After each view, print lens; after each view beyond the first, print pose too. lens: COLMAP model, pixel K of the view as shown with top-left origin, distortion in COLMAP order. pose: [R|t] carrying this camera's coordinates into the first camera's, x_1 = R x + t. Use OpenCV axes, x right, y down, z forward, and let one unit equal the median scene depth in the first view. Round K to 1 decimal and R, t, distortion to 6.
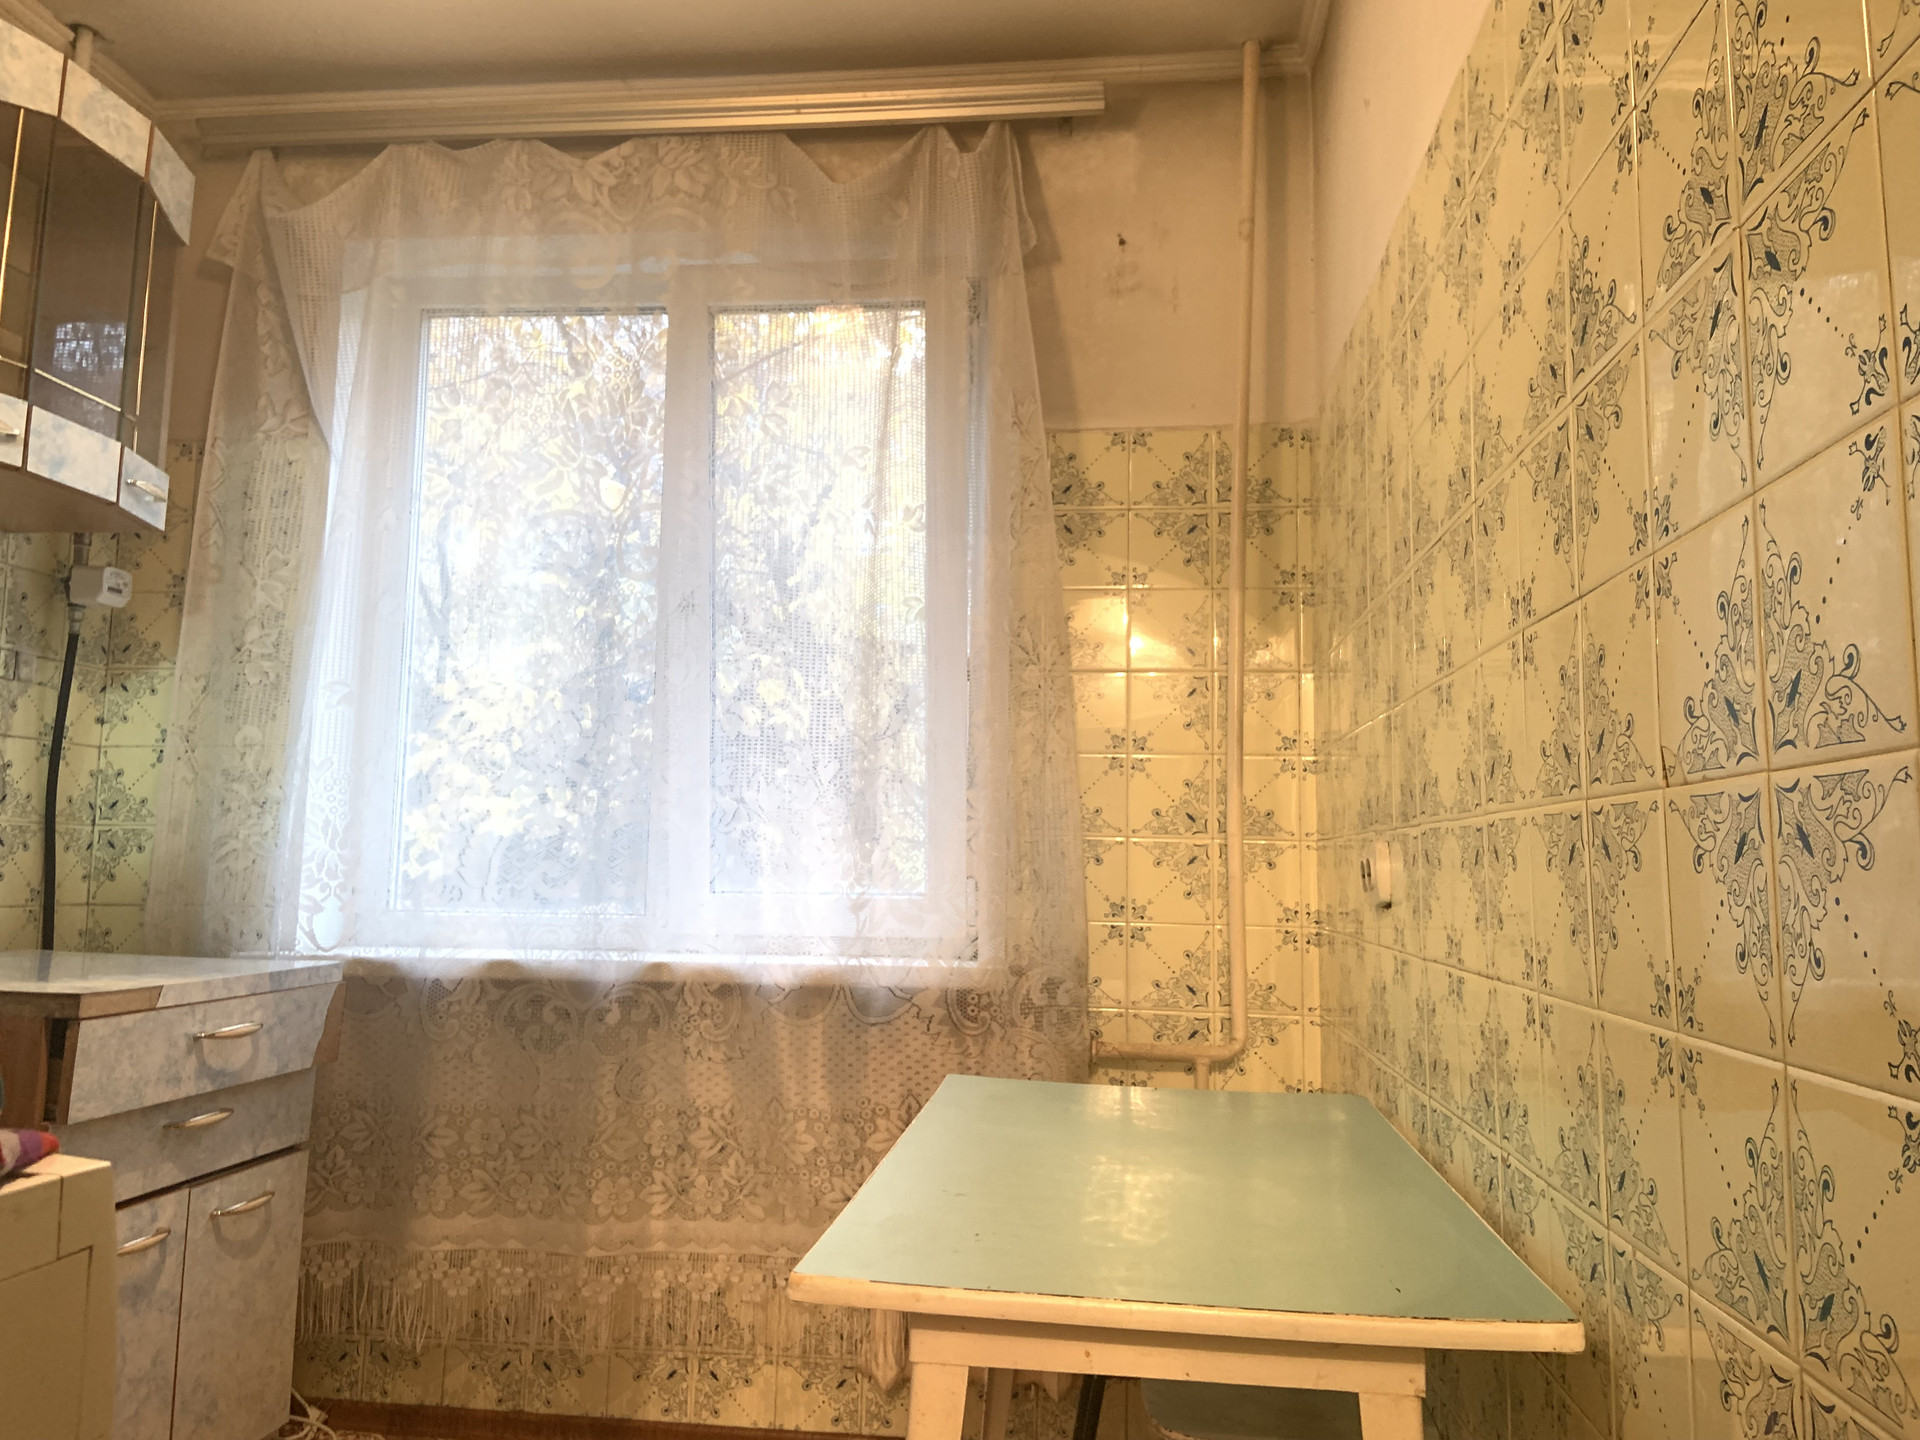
lens RADIAL K [[1483.4, 0, 998.0], [0, 1483.4, 744.0], [0, 0, 1]] dist [0.116679, -0.102733]
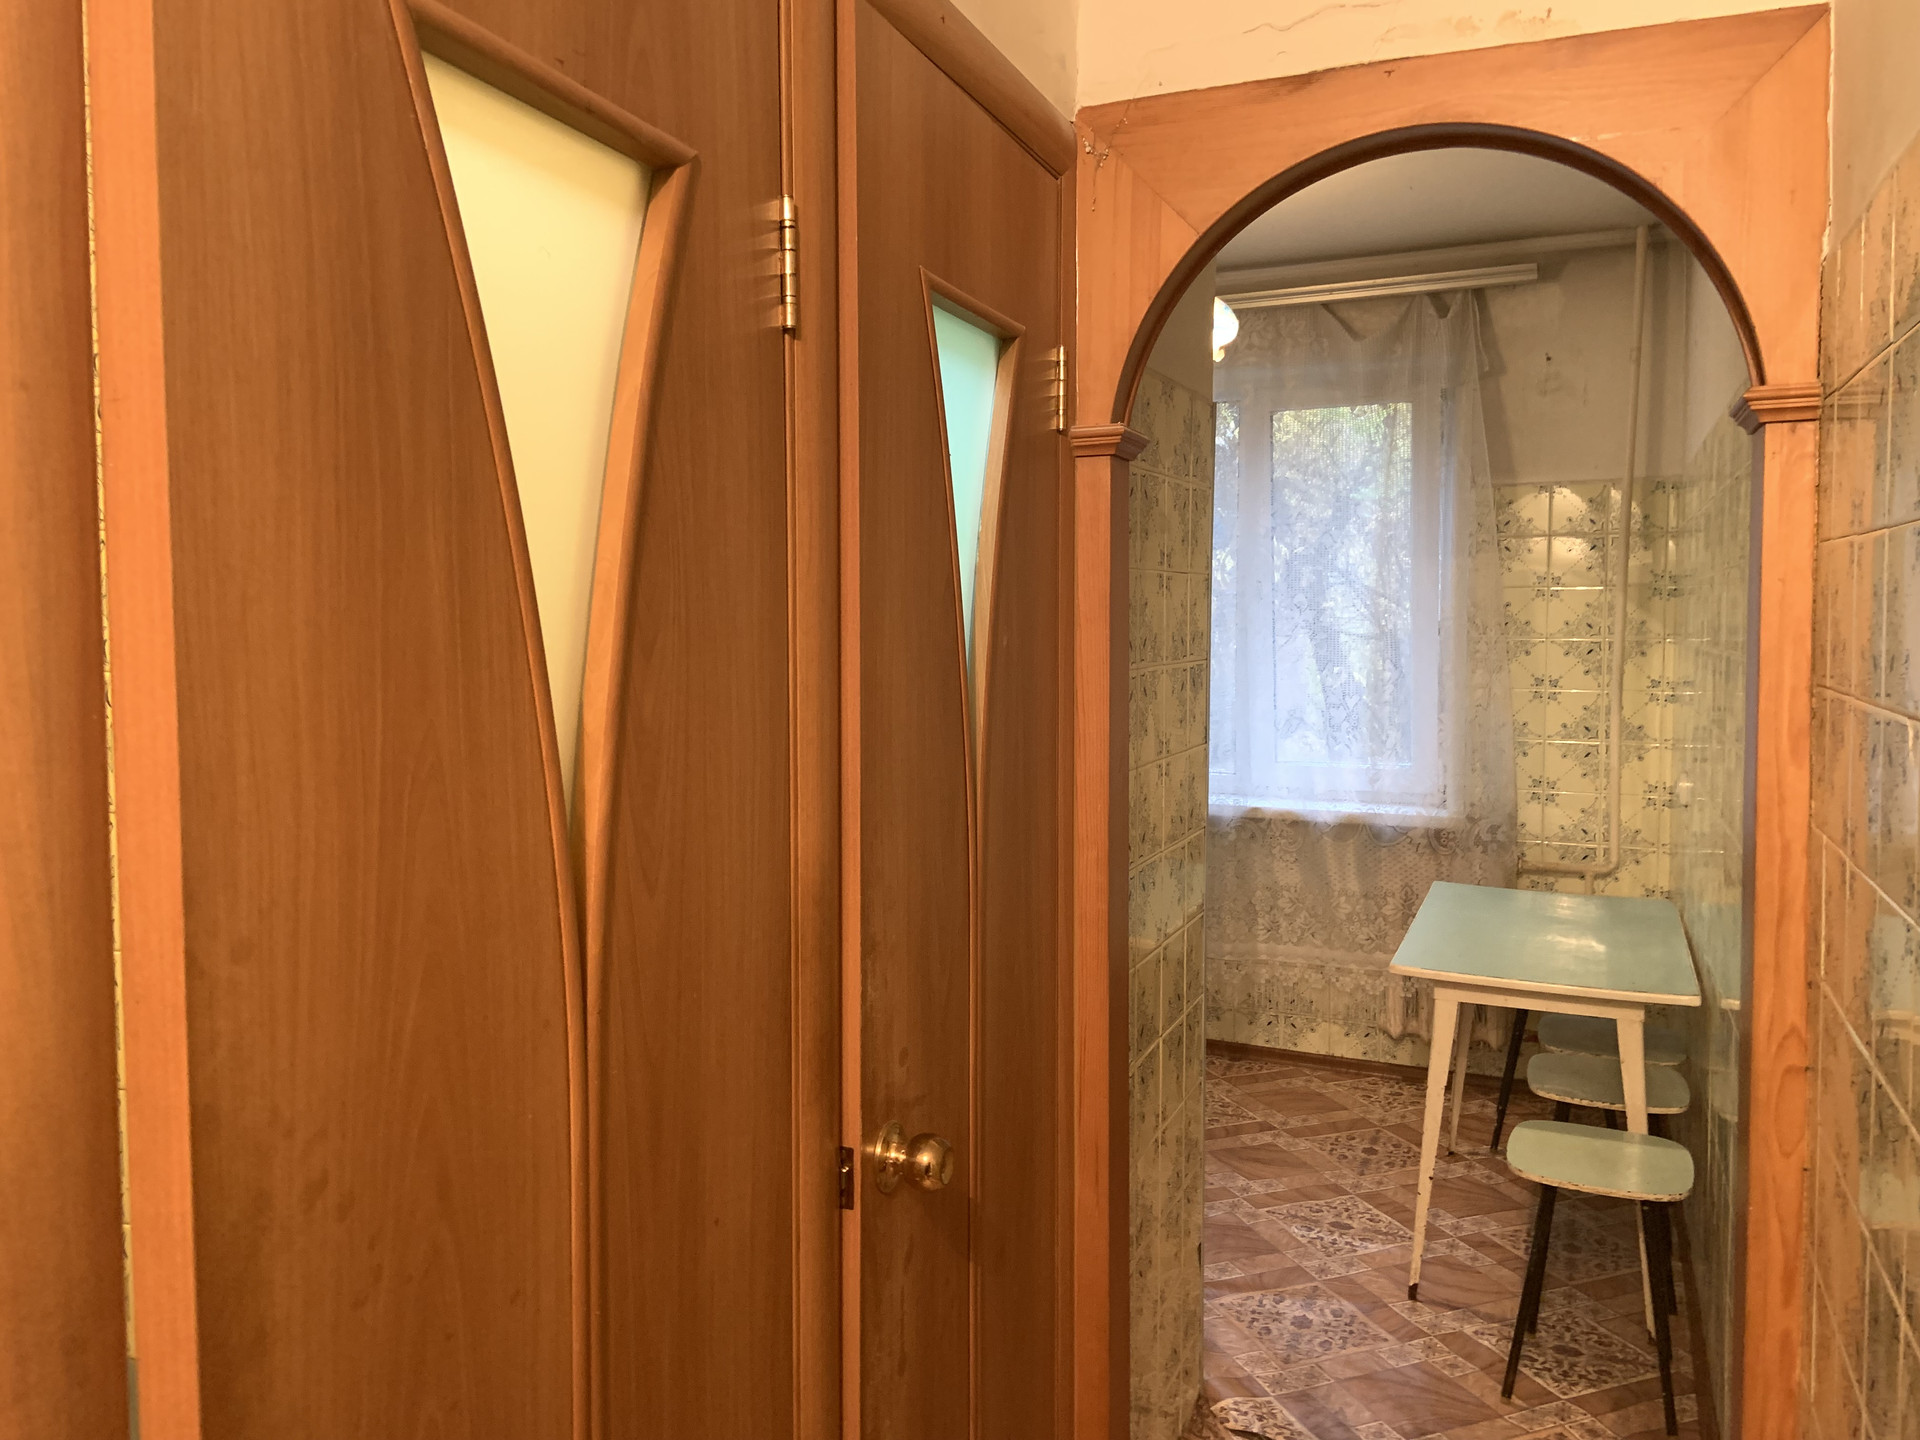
lens RADIAL K [[1483.4, 0, 909.7], [0, 1483.4, 733.5], [0, 0, 1]] dist [0.116679, -0.102733]
pose [[0.943578, 0.000085, -0.331151, -0.059895], [0.053887, 0.986632, 0.153797, -0.610071], [0.326737, -0.162964, 0.930960, -2.022254]]
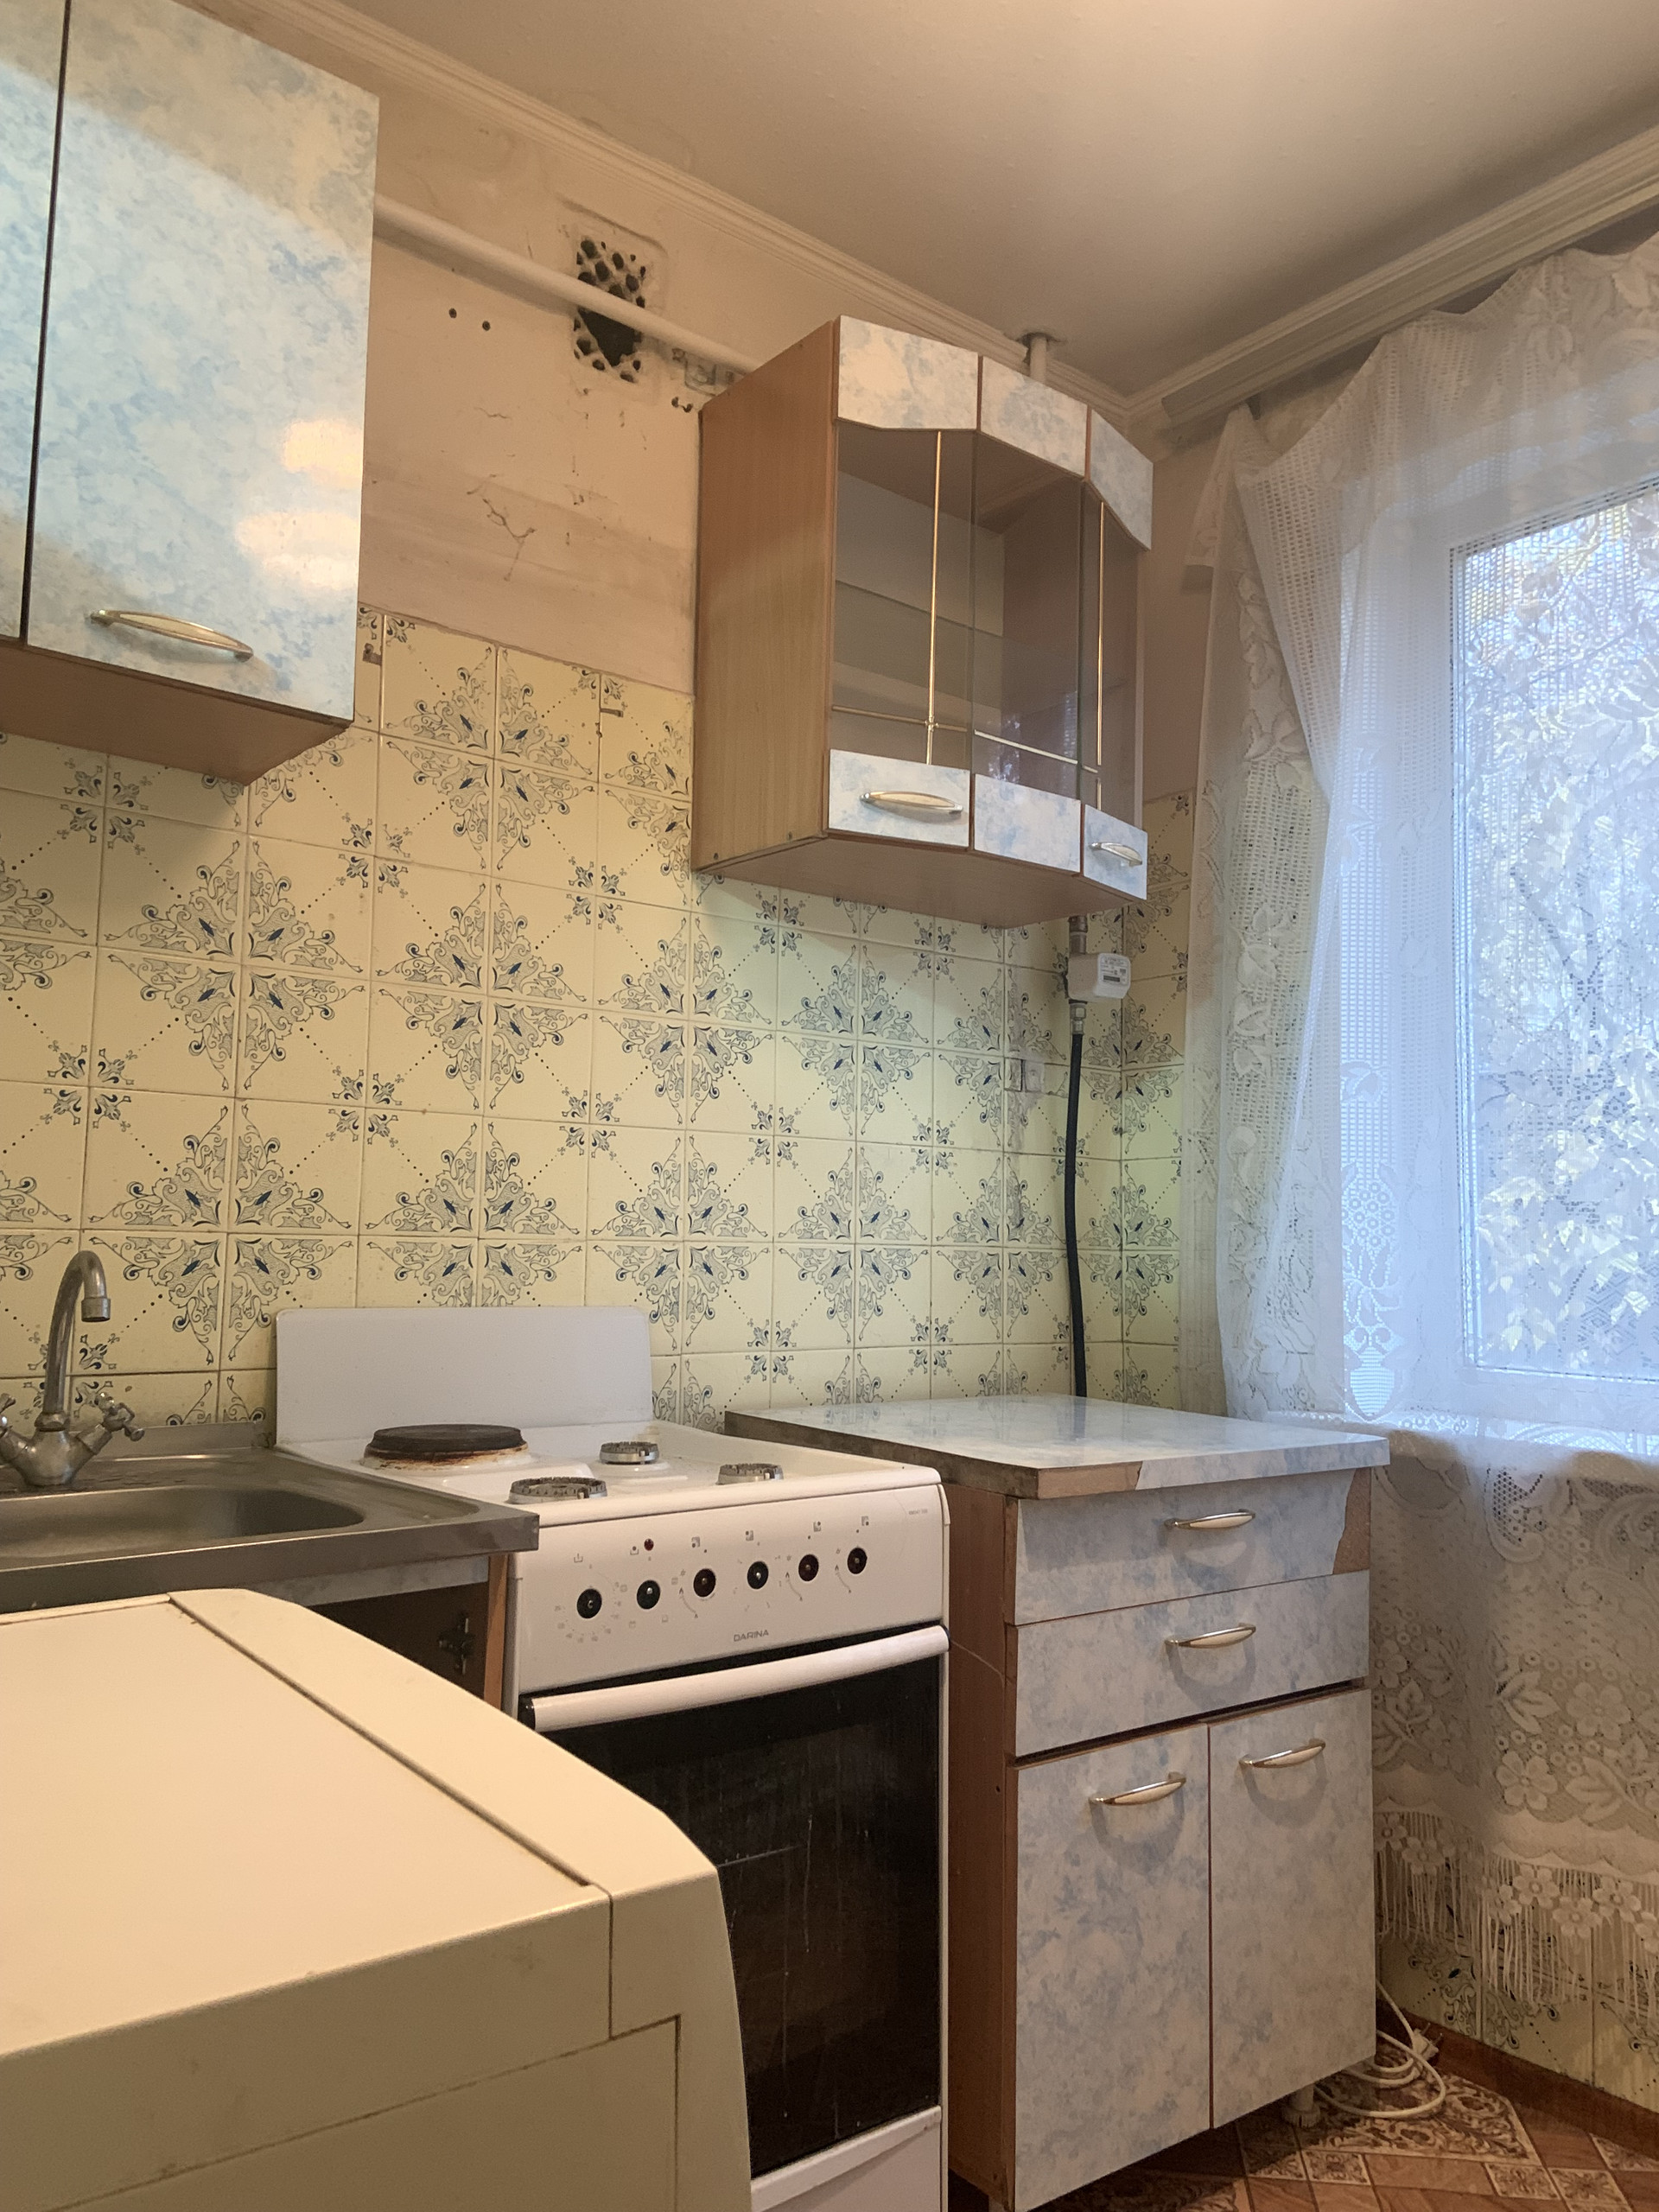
lens RADIAL K [[1709.0, 0, 818.7], [0, 1709.0, 1090.9], [0, 0, 1]] dist [0.116679, -0.102733]
pose [[0.702359, -0.071904, -0.708182, -0.013763], [0.053536, 0.997403, -0.048173, 0.000111], [0.709807, -0.004079, 0.704385, 0.202576]]
